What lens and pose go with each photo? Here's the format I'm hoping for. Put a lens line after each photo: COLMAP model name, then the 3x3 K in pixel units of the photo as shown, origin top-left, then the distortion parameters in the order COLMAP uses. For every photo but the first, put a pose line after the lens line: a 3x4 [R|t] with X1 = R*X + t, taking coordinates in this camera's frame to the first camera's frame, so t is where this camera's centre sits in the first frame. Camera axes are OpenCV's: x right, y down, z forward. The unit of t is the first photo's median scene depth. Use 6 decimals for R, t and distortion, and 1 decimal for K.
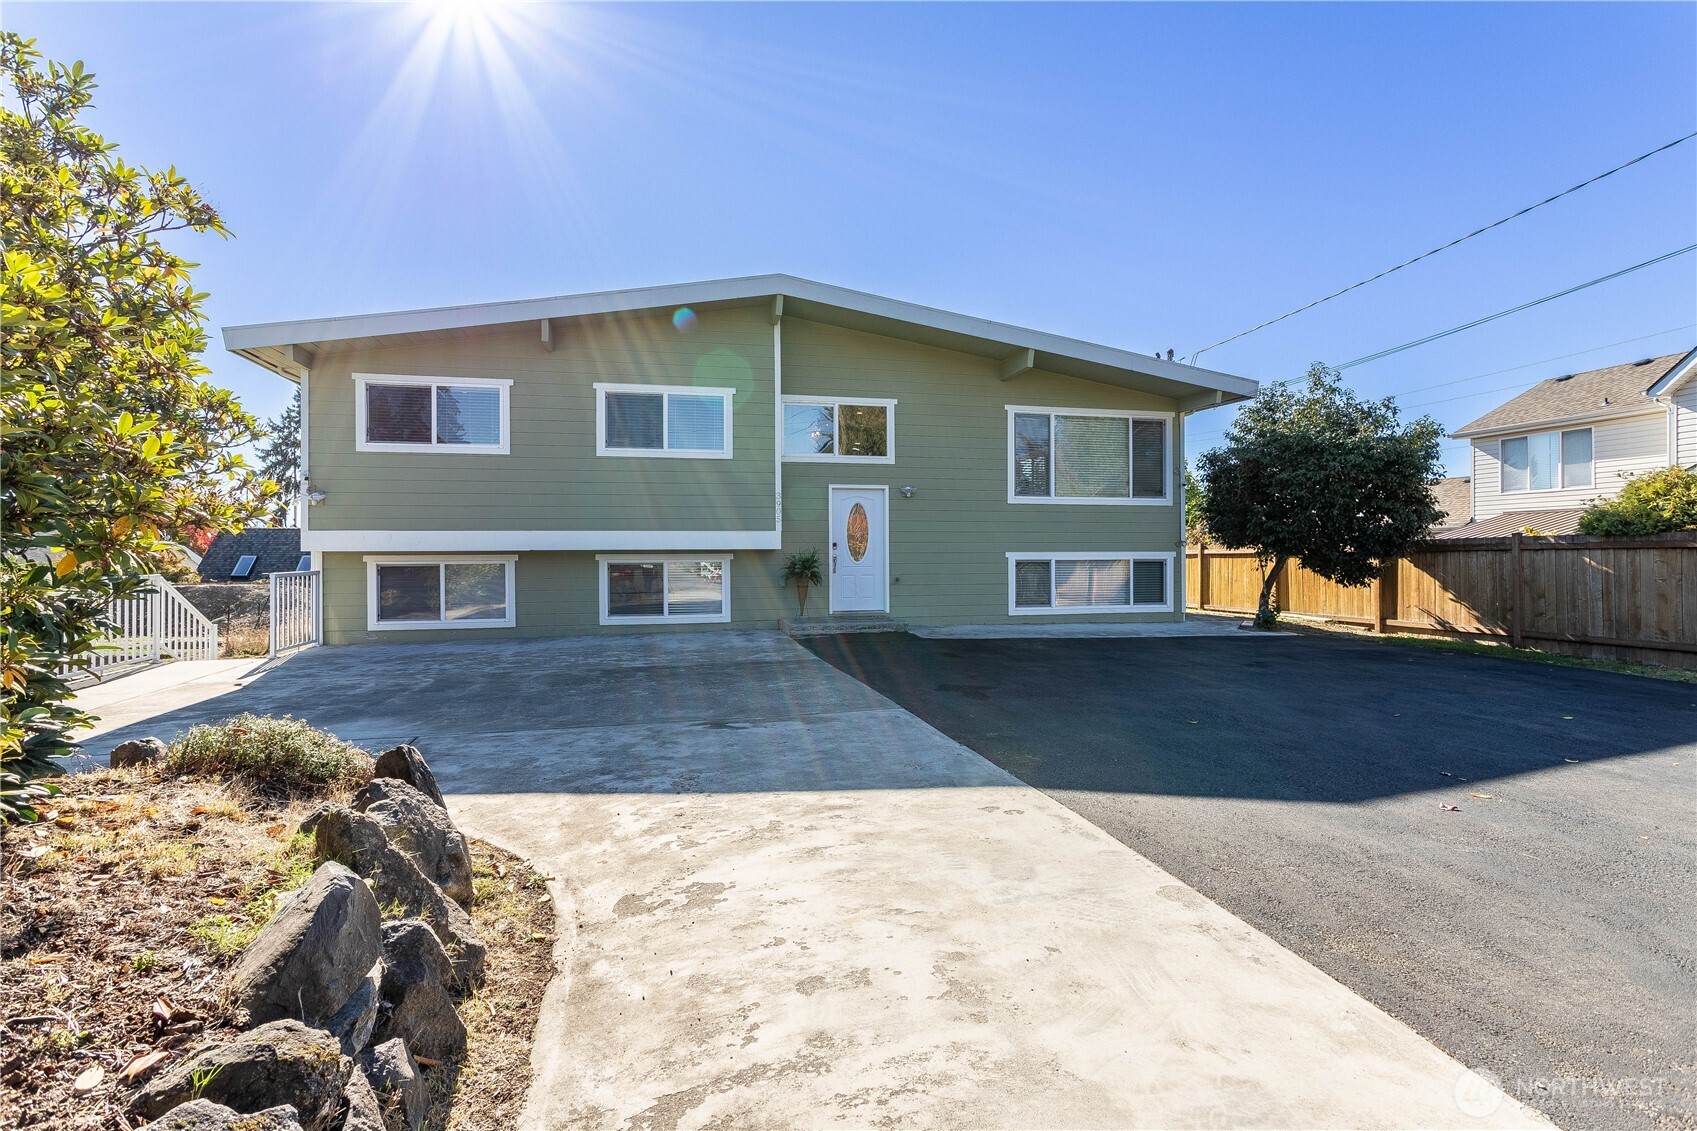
lens RADIAL K [[797.8, 0, 835.8], [0, 797.8, 556.2], [0, 0, 1]] dist [0.000151, 0.002058]
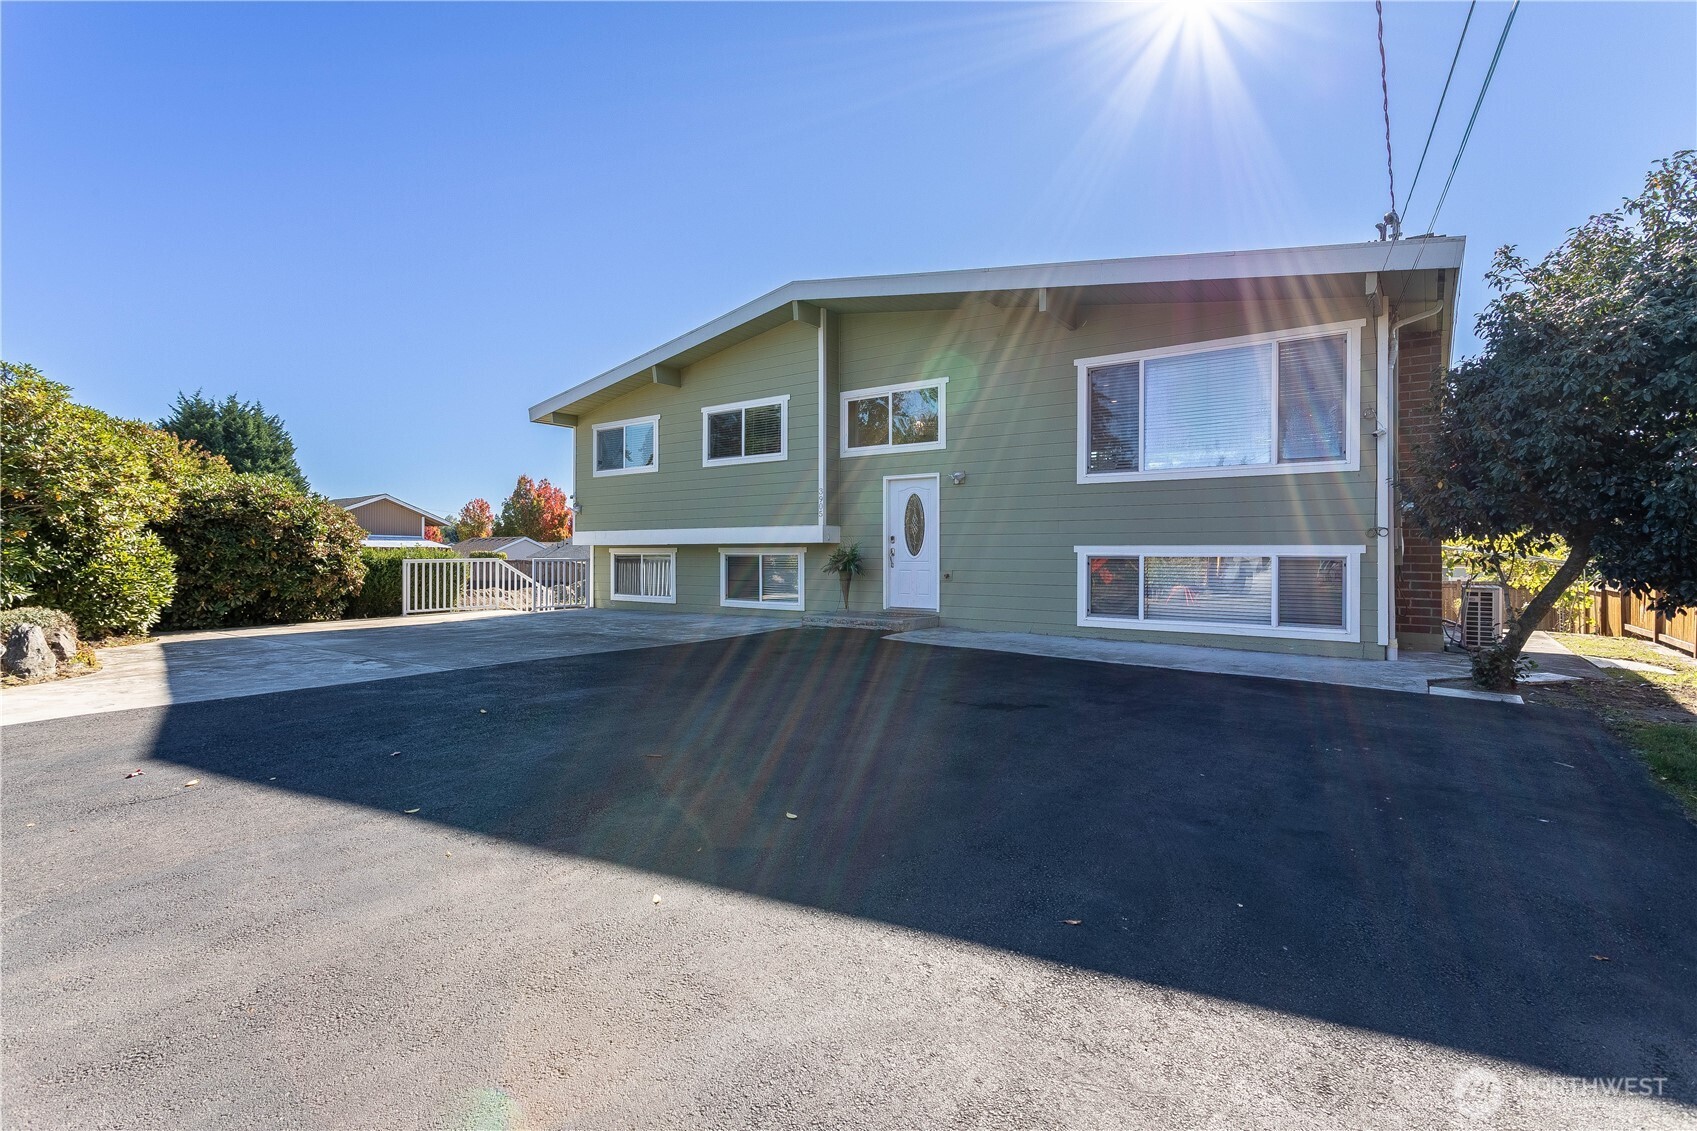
lens RADIAL K [[797.8, 0, 835.2], [0, 797.8, 554.6], [0, 0, 1]] dist [0.000151, 0.002058]
pose [[0.653014, 0.009398, -0.757288, 0.690429], [-0.001893, 0.999940, 0.010778, -0.004844], [0.757344, -0.005604, 0.652992, 0.318602]]
